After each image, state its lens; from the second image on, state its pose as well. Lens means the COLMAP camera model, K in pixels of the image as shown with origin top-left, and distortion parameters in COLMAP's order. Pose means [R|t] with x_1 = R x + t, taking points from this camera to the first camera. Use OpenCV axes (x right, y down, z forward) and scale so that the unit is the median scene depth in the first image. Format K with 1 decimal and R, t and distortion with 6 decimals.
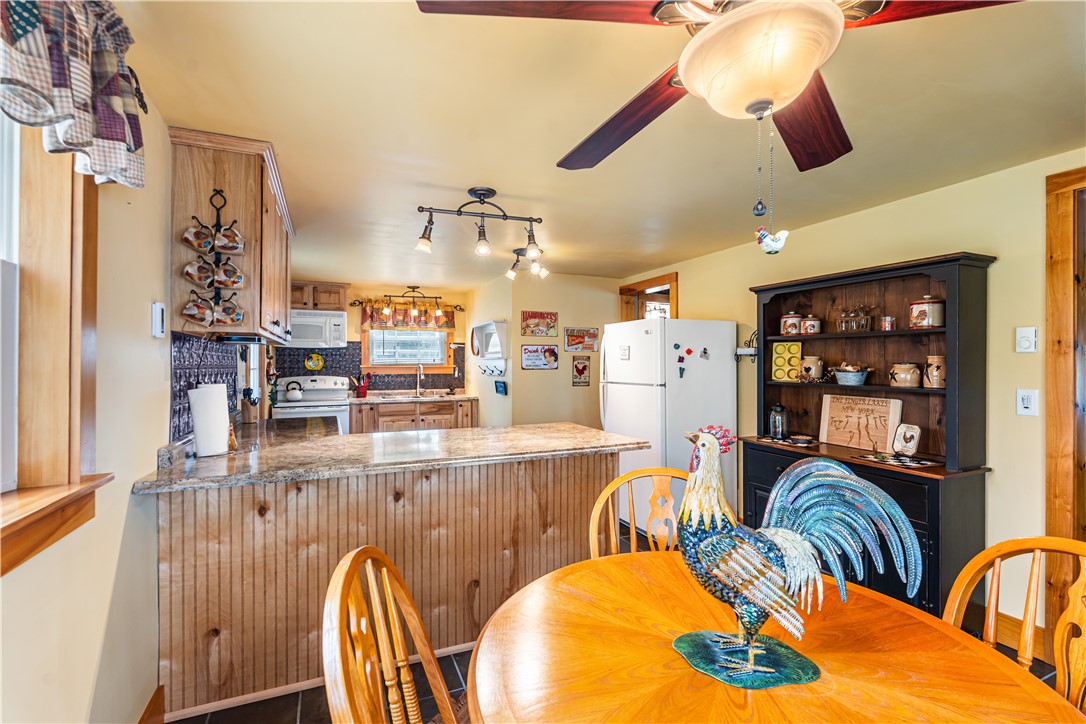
lens RADIAL K [[481.5, 0, 543.9], [0, 481.5, 359.0], [0, 0, 1]] dist [-0.002901, 0.000113]
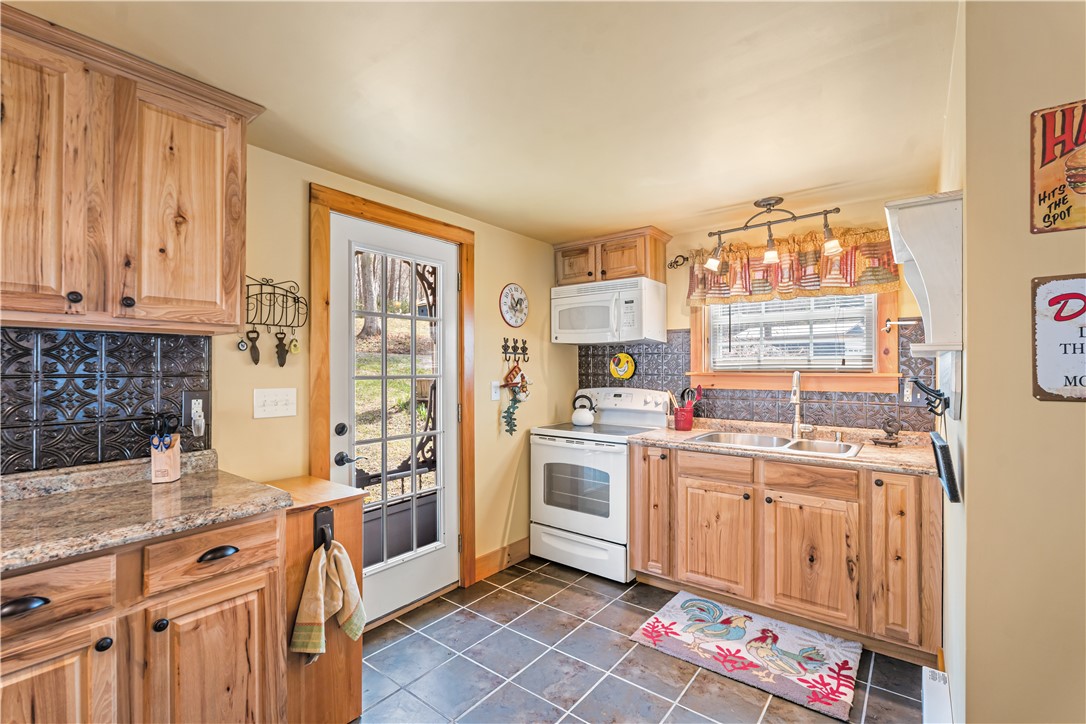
lens RADIAL K [[480.0, 0, 543.1], [0, 480.0, 365.8], [0, 0, 1]] dist [-0.002786, 0.000221]
pose [[0.477920, -0.001769, -0.878402, 0.027263], [0.006145, 0.999980, 0.001329, 0.004950], [0.878382, -0.006033, 0.477921, 0.609414]]
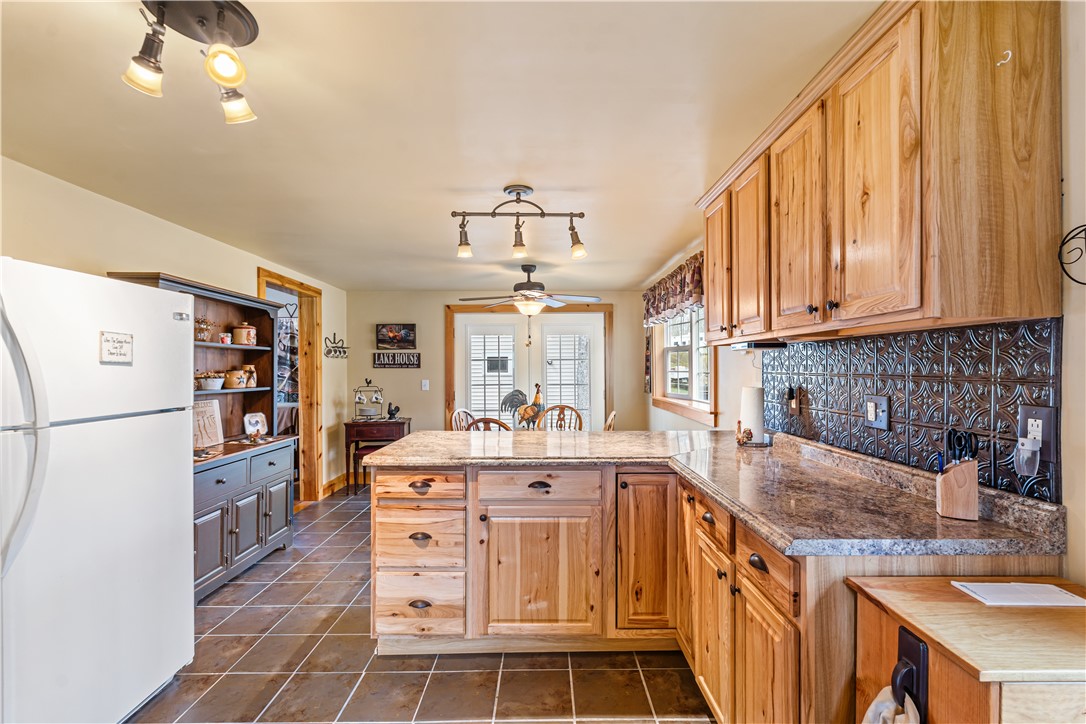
lens RADIAL K [[480.0, 0, 543.1], [0, 480.0, 365.8], [0, 0, 1]] dist [-0.002786, 0.000221]
pose [[-0.915270, 0.005837, 0.402798, -0.250711], [0.002078, 0.999950, -0.009768, 0.005191], [-0.402835, -0.008103, -0.915237, 0.829349]]
